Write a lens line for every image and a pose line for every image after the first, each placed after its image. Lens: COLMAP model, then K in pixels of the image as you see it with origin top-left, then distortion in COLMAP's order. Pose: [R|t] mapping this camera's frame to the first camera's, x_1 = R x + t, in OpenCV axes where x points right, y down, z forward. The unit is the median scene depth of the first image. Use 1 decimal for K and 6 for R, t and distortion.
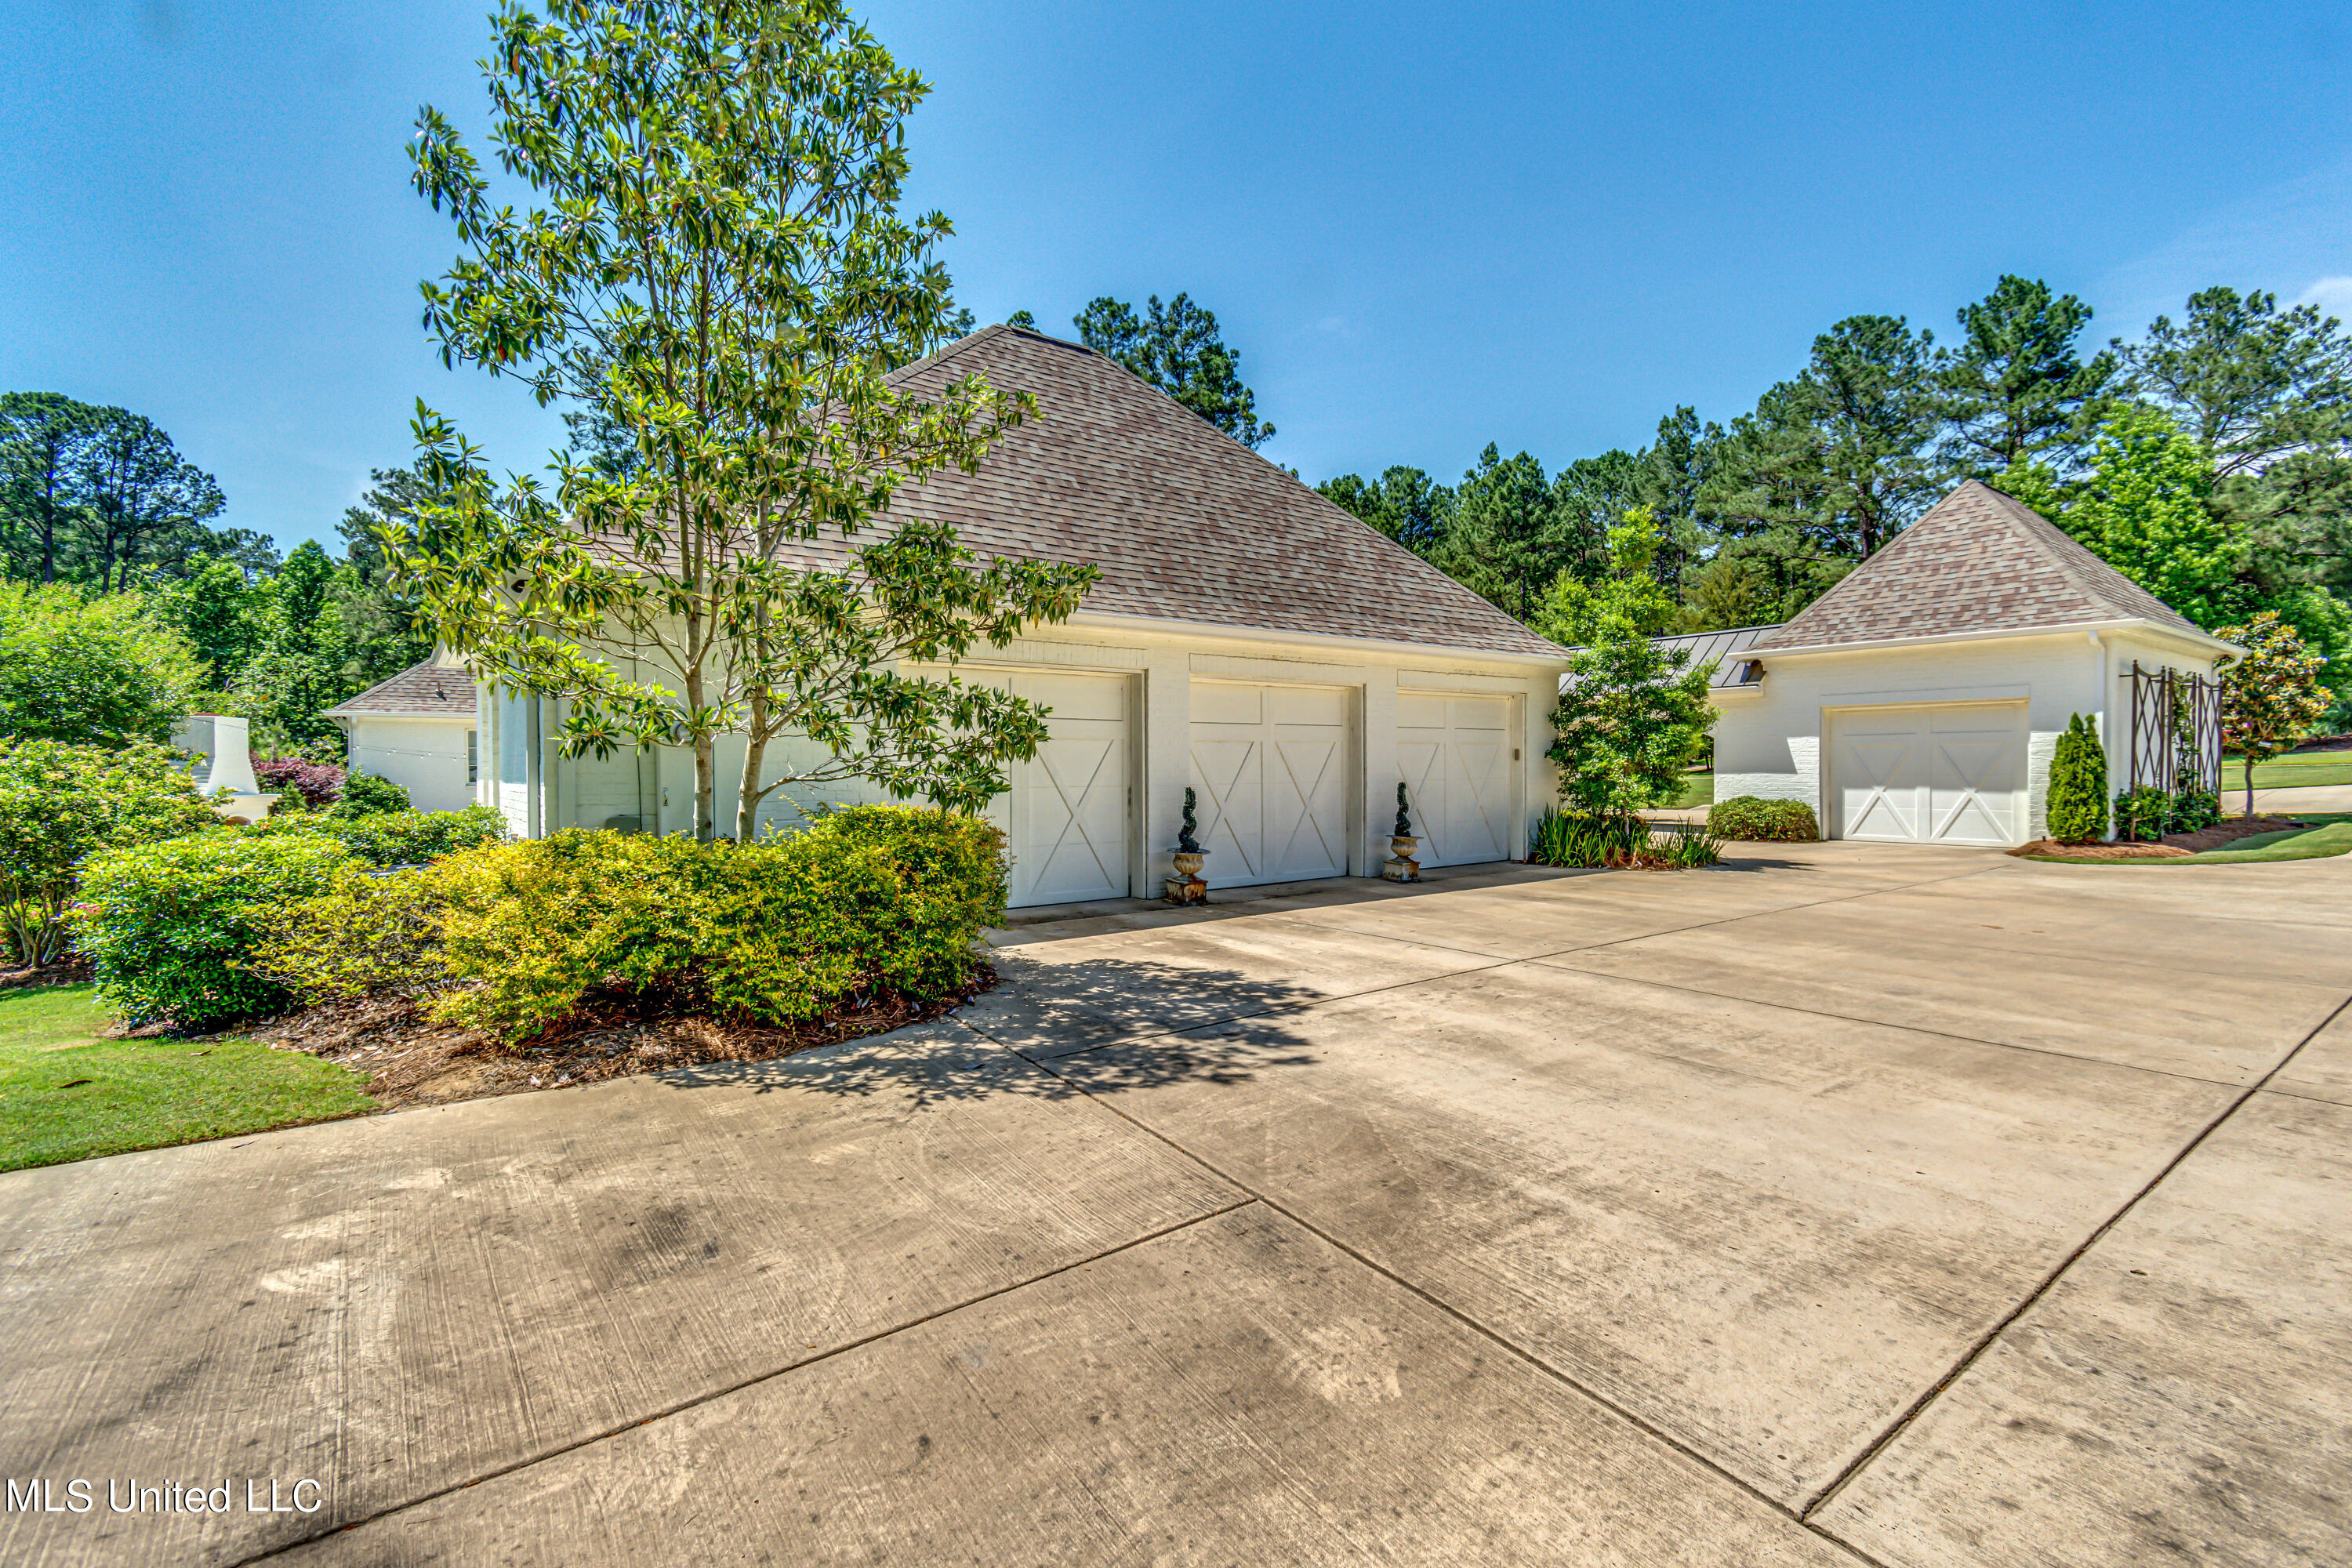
lens RADIAL K [[1064.2, 0, 1176.0], [0, 1064.2, 784.0], [0, 0, 1]] dist [0.001207, 0.000355]
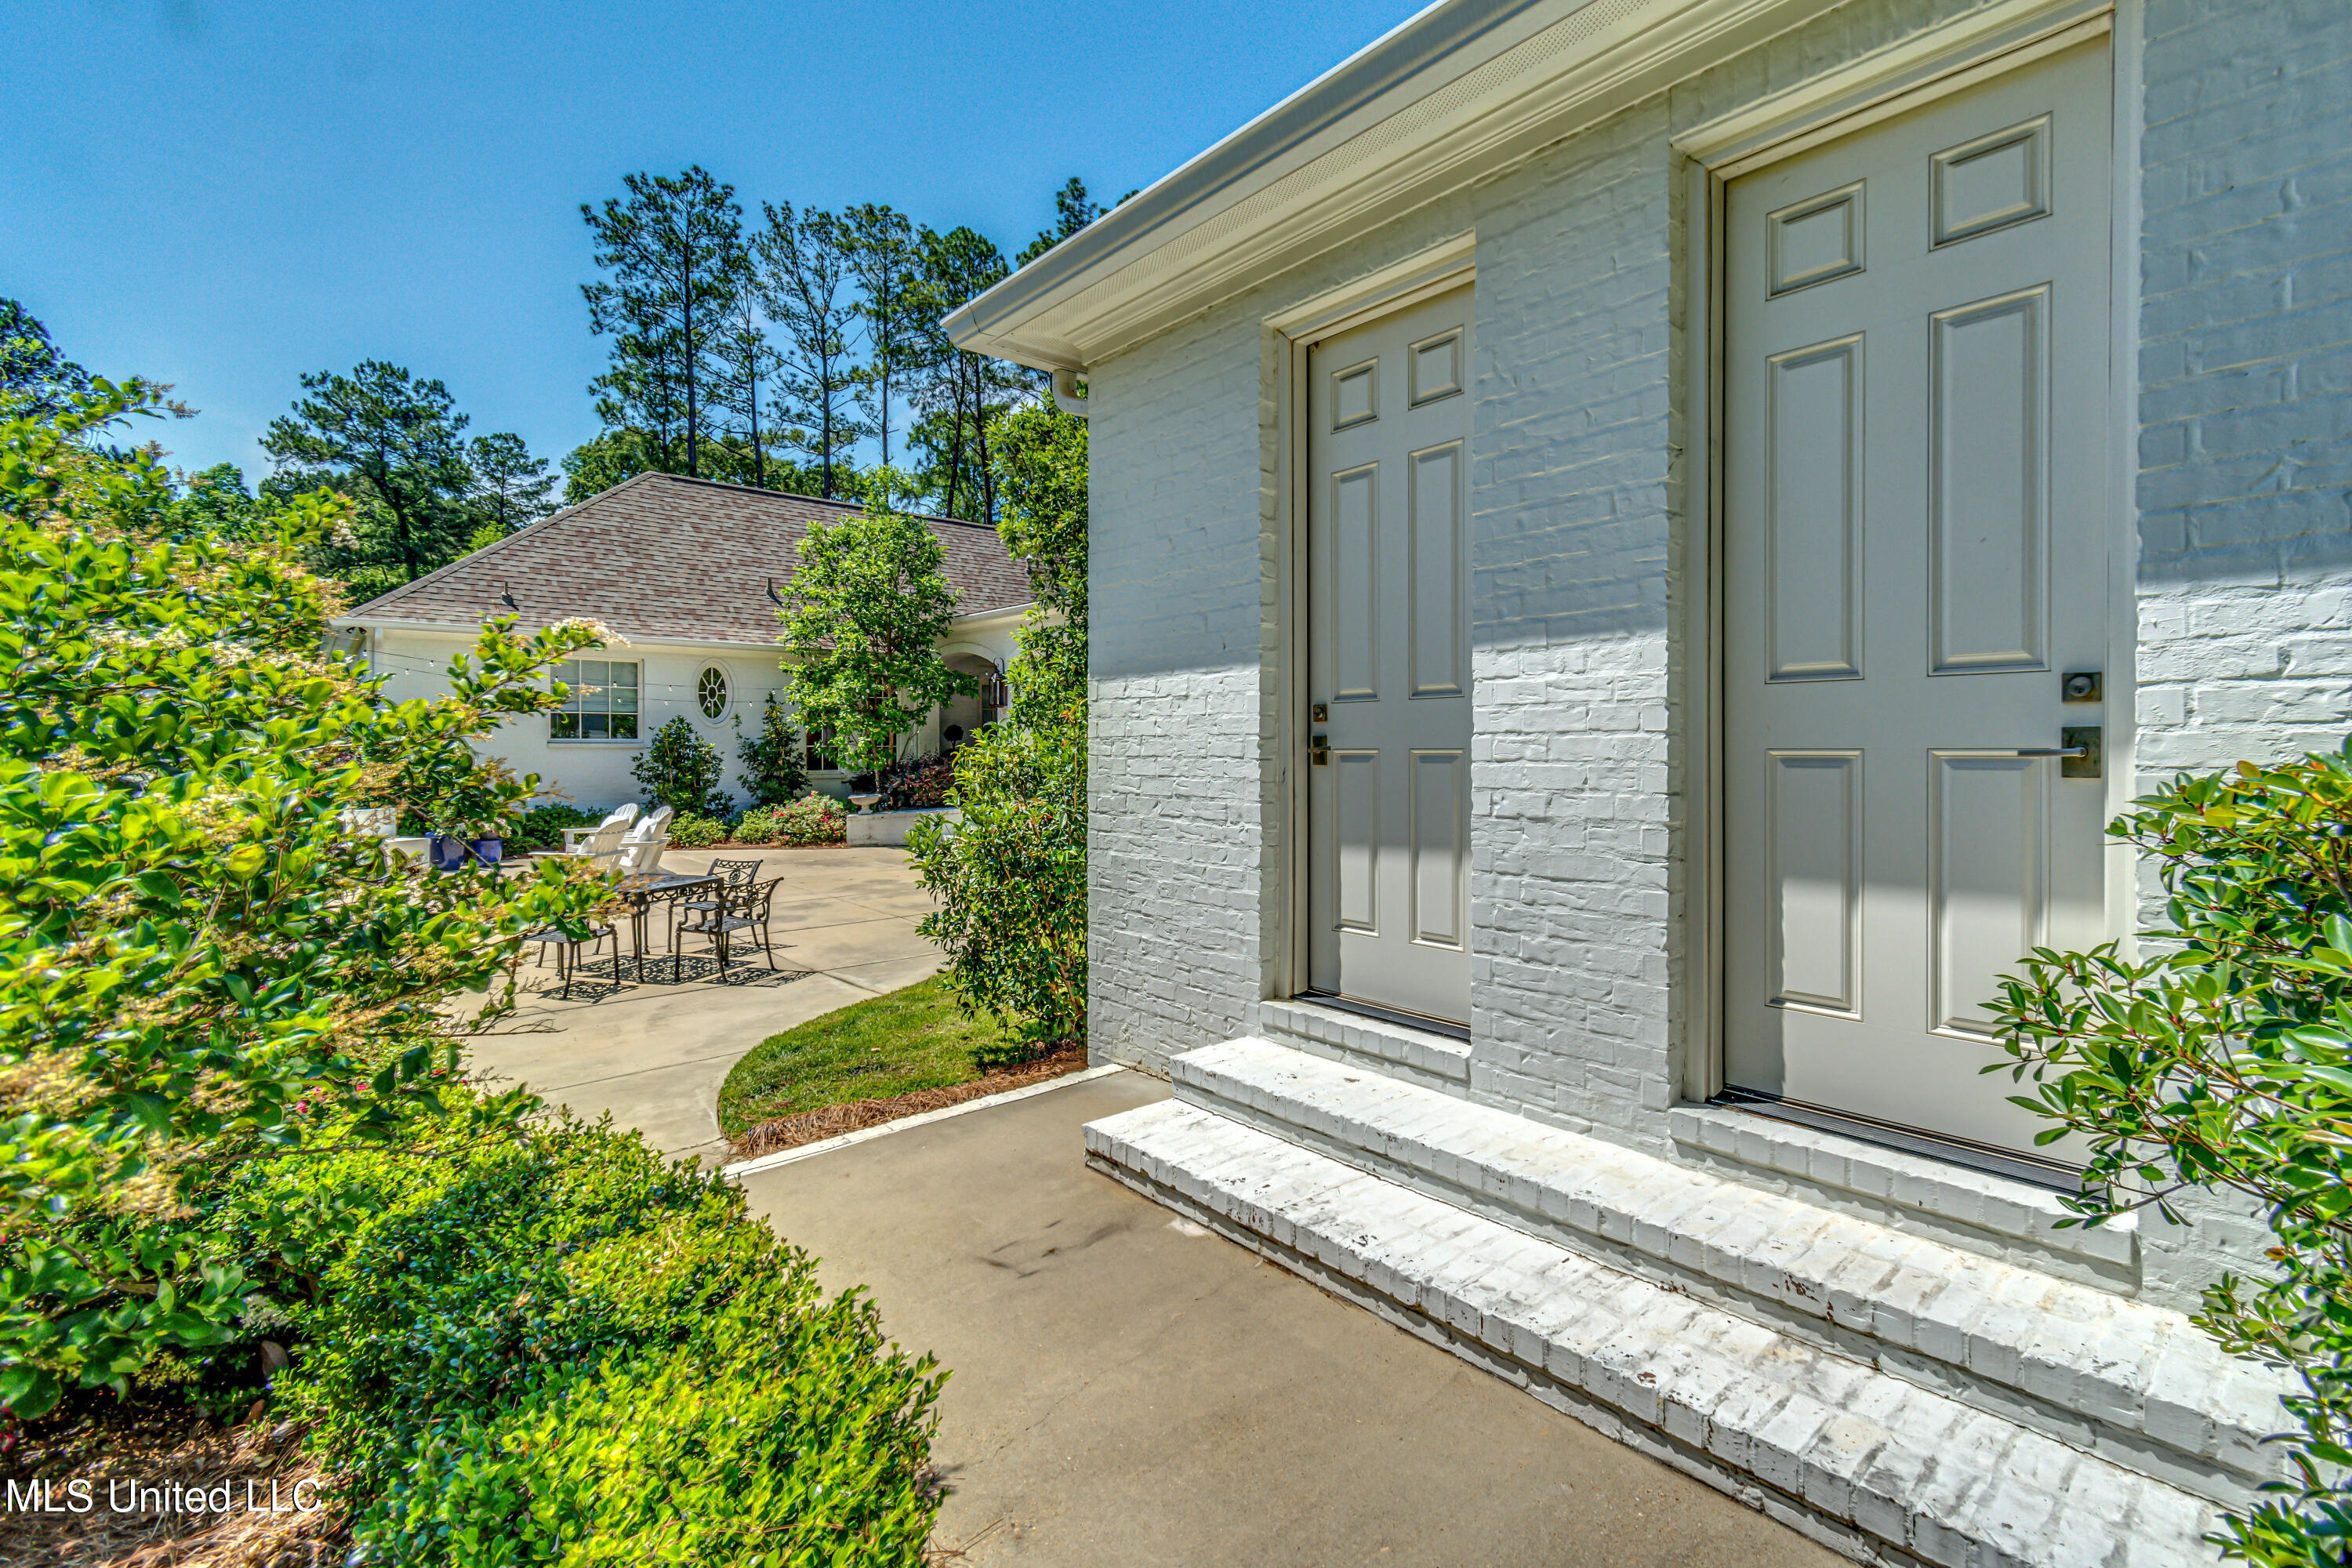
lens RADIAL K [[1051.0, 0, 1191.5], [0, 1051.0, 768.8], [0, 0, 1]] dist [0.004540, -0.003628]
pose [[0.997114, 0.012108, 0.074953, -0.116720], [-0.012485, 0.999912, 0.004552, 0.002987], [-0.074891, -0.005474, 0.997177, 0.120383]]
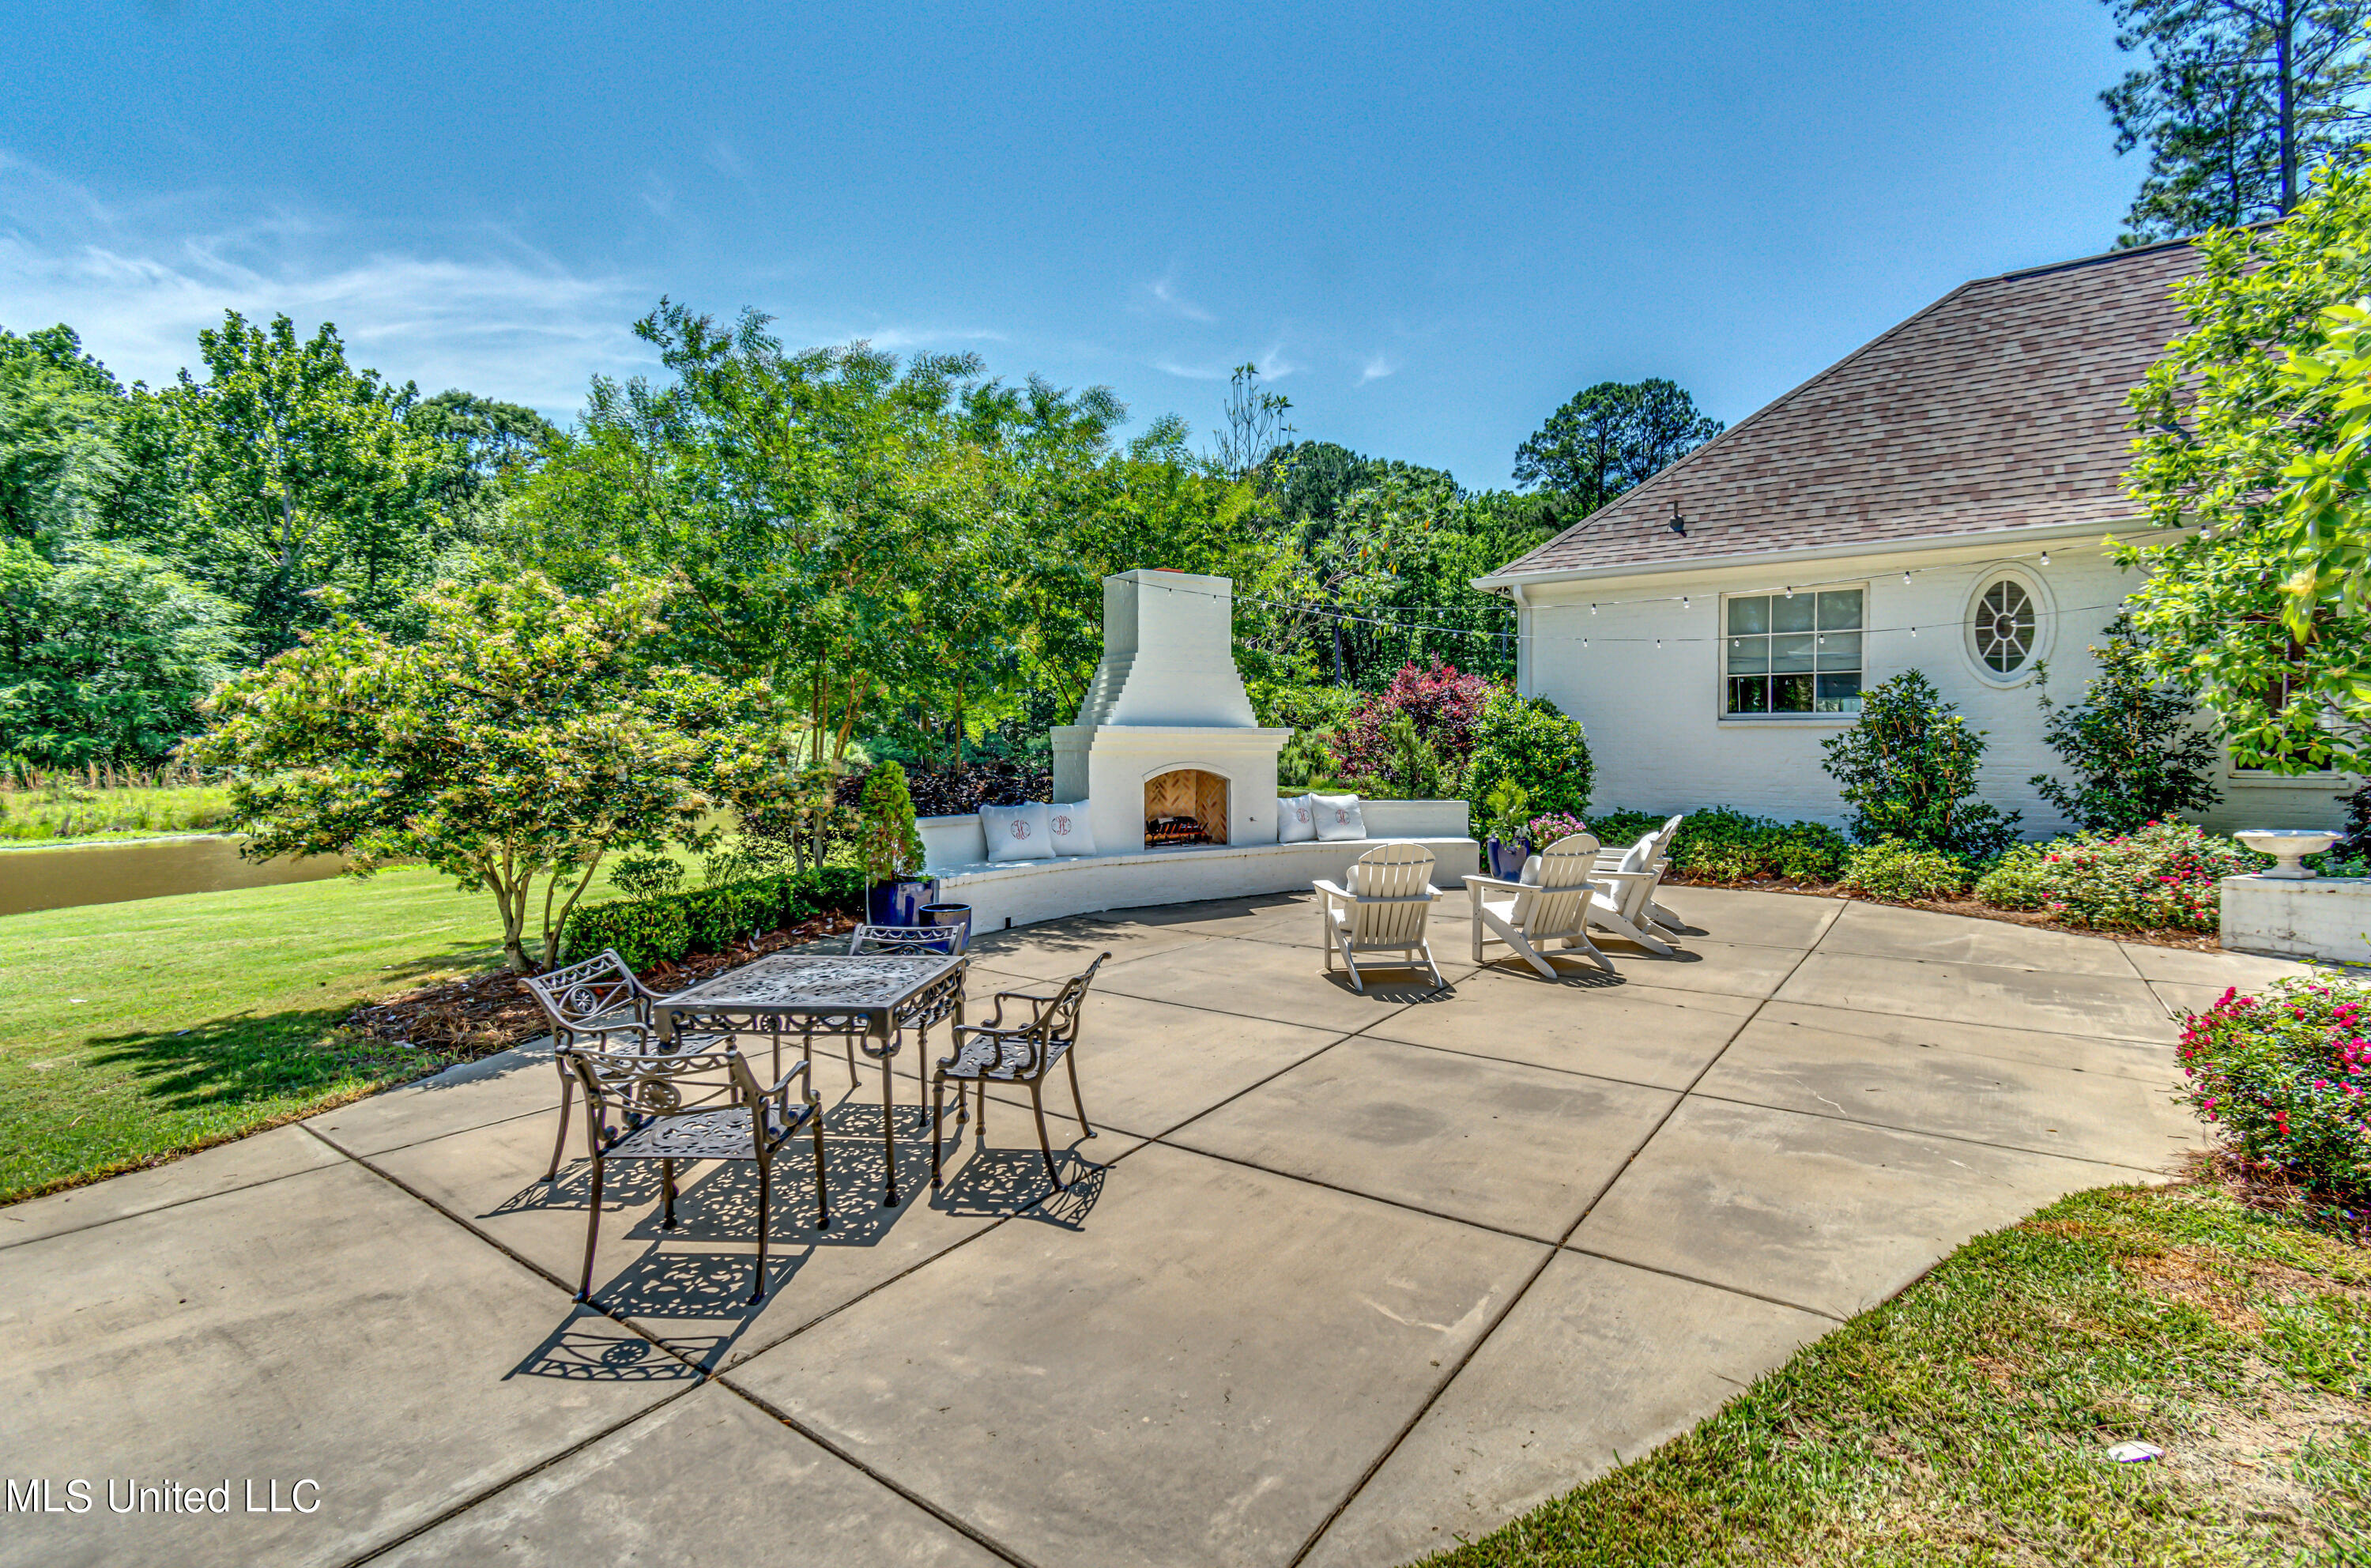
lens RADIAL K [[1092.2, 0, 1194.7], [0, 1092.2, 749.1], [0, 0, 1]] dist [-0.000274, 0.000160]
pose [[0.309539, 0.019100, -0.950695, -0.106380], [-0.017007, 0.999750, 0.014548, 0.003504], [0.950735, 0.011665, 0.309786, 0.240799]]
